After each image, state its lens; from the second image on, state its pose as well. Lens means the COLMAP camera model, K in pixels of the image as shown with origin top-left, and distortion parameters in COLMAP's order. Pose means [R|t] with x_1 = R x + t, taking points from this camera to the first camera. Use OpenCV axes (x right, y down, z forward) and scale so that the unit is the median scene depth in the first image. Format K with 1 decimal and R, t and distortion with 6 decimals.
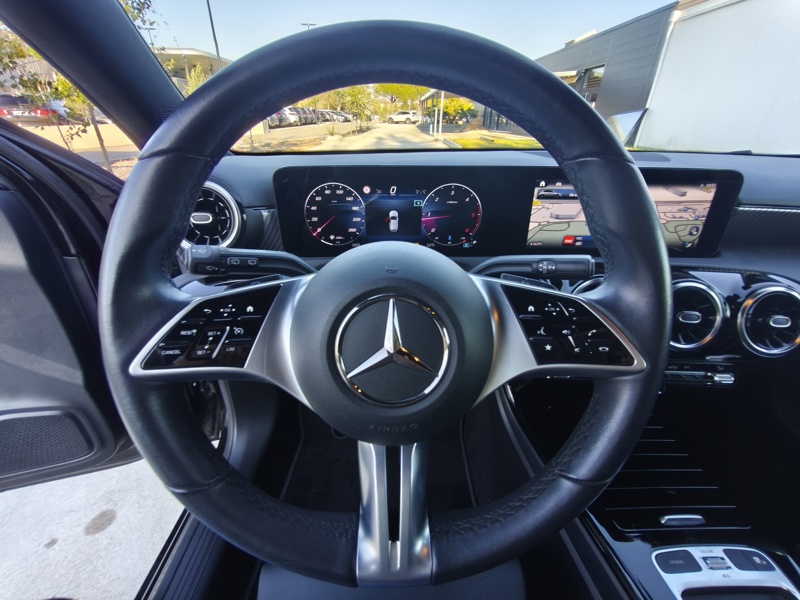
lens RADIAL K [[336.9, 0, 401.0], [0, 336.9, 299.9], [0, 0, 1]] dist [-0.005944, 0.000611]
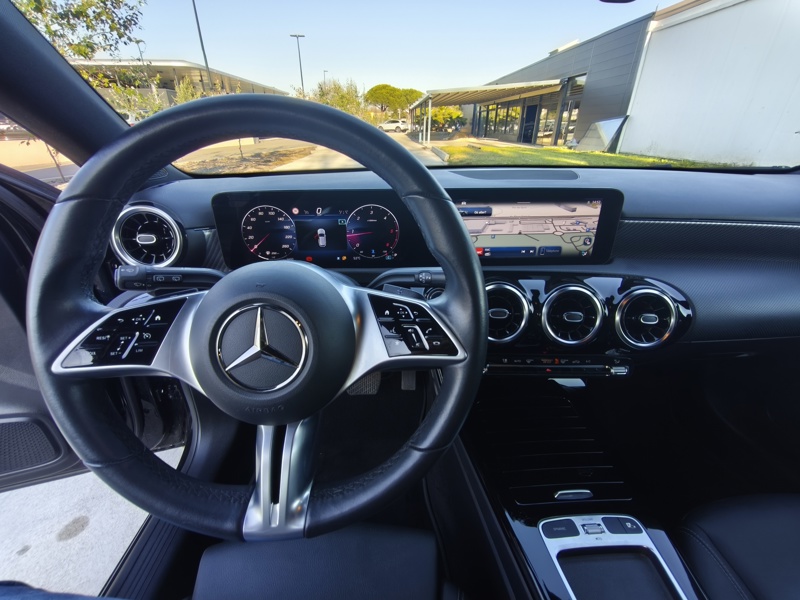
lens RADIAL K [[336.9, 0, 402.2], [0, 336.9, 299.6], [0, 0, 1]] dist [-0.005944, 0.000611]
pose [[0.999557, -0.021170, 0.020901, 0.220508], [0.021575, 0.999580, -0.019338, 0.001531], [-0.020483, 0.019780, 0.999595, -0.131810]]
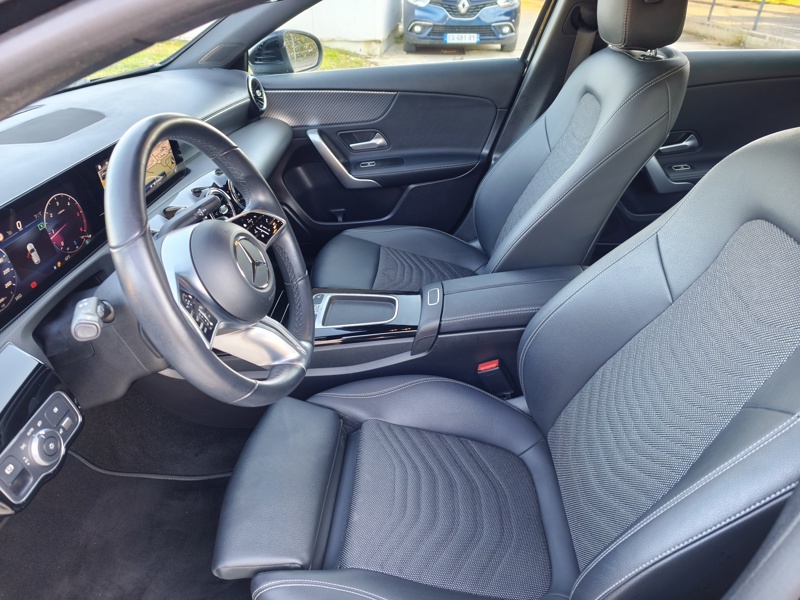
lens RADIAL K [[536.5, 0, 399.4], [0, 536.5, 297.8], [0, 0, 1]] dist [0.015551, -0.023478]
pose [[0.076610, -0.534992, 0.841377, -1.282825], [0.472612, 0.762519, 0.441817, -0.321539], [-0.877934, 0.363797, 0.311260, -0.328304]]
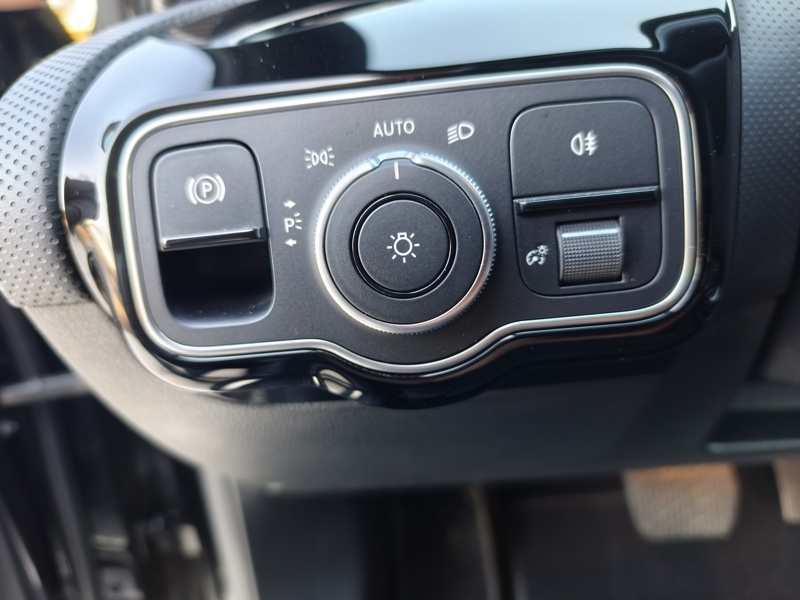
lens RADIAL K [[536.5, 0, 407.4], [0, 536.5, 294.7], [0, 0, 1]] dist [0.015551, -0.023478]
pose [[0.989887, -0.061741, -0.127720, -0.443782], [0.044502, 0.990025, -0.133677, 0.165004], [0.134699, 0.126641, 0.982761, 0.675861]]
